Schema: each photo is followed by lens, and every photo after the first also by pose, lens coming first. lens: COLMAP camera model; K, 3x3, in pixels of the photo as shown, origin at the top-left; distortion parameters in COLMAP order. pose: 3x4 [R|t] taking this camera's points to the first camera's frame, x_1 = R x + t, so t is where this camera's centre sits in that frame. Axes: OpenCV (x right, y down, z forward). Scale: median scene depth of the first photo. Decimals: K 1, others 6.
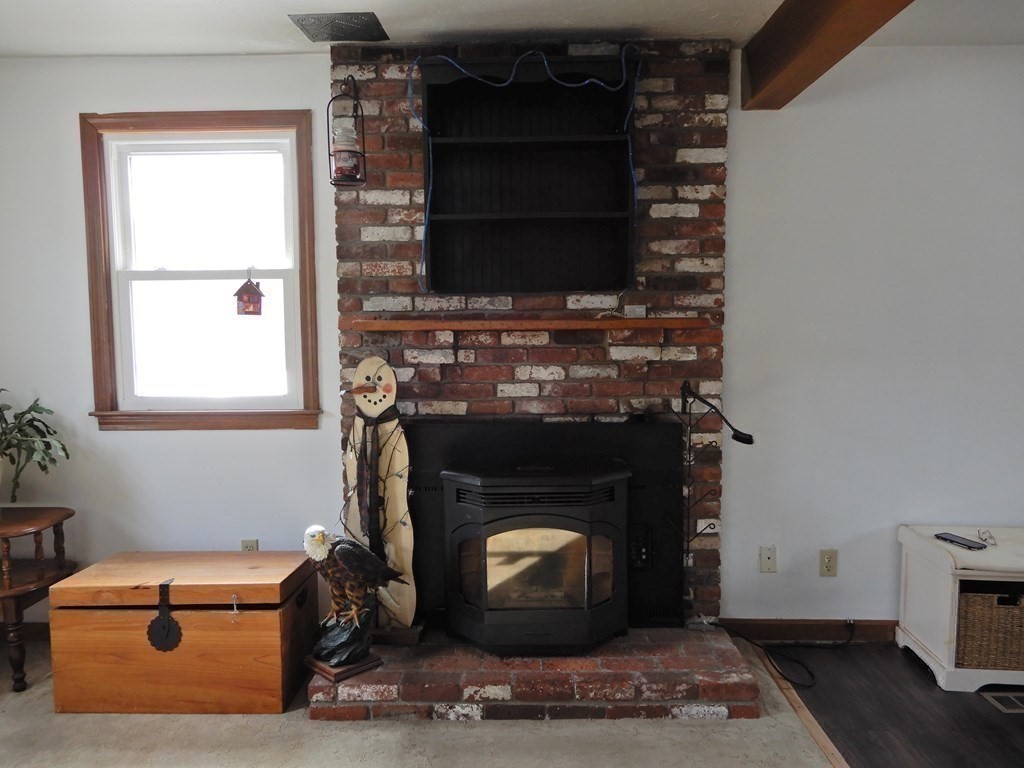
lens RADIAL K [[727.7, 0, 514.5], [0, 727.7, 381.1], [0, 0, 1]] dist [0.002280, -0.000714]
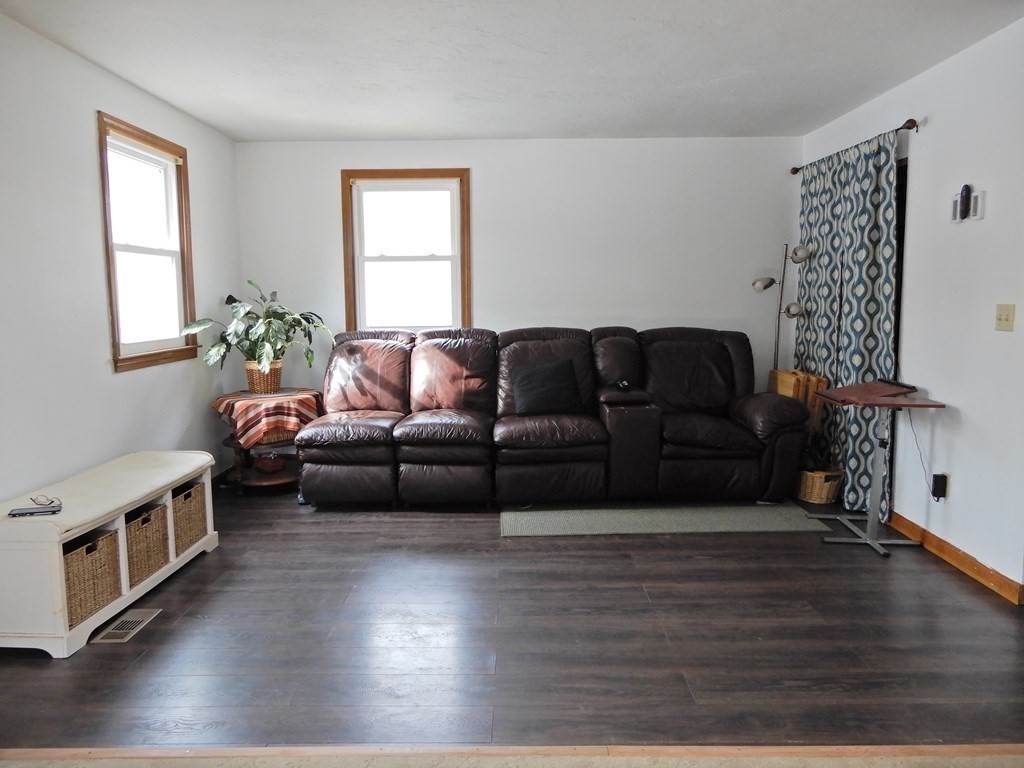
lens RADIAL K [[727.7, 0, 511.9], [0, 727.7, 382.7], [0, 0, 1]] dist [0.002280, -0.000714]
pose [[-0.013451, -0.113298, 0.993470, -0.341145], [0.086548, 0.989699, 0.114040, -0.007070], [-0.996157, 0.087517, -0.003507, 0.341976]]
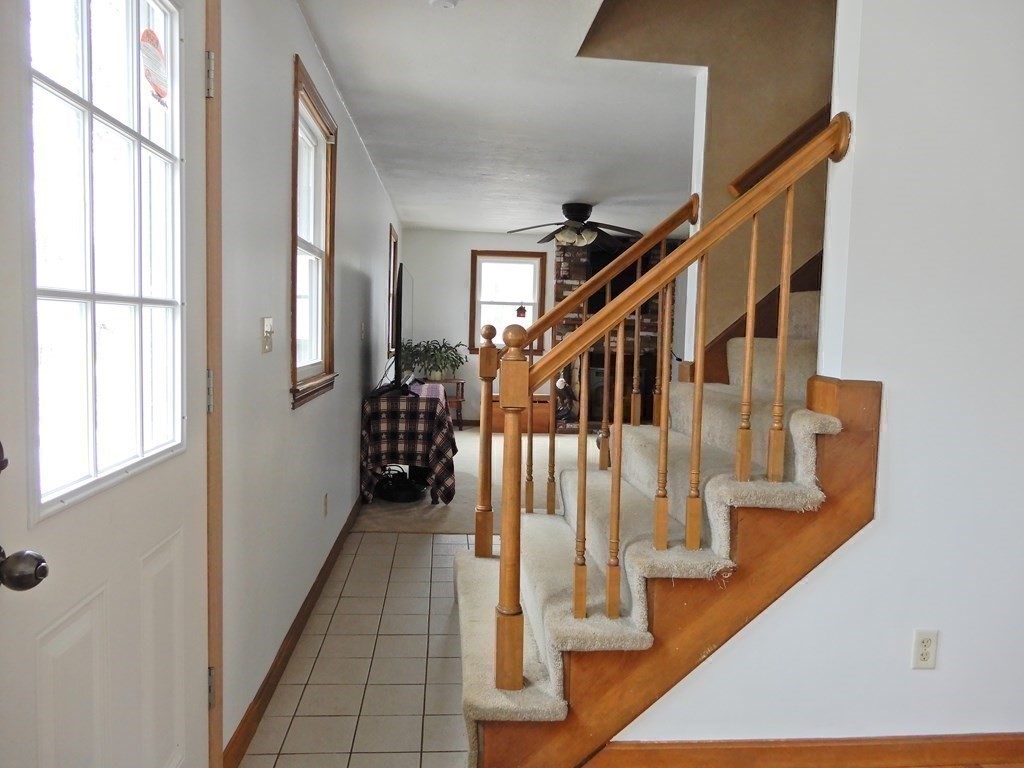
lens RADIAL K [[727.7, 0, 509.4], [0, 727.7, 375.9], [0, 0, 1]] dist [0.002280, -0.000714]
pose [[0.993821, 0.028383, 0.107308, -0.782348], [-0.027569, 0.999579, -0.009064, 0.194824], [-0.107520, 0.006050, 0.994185, -2.146687]]
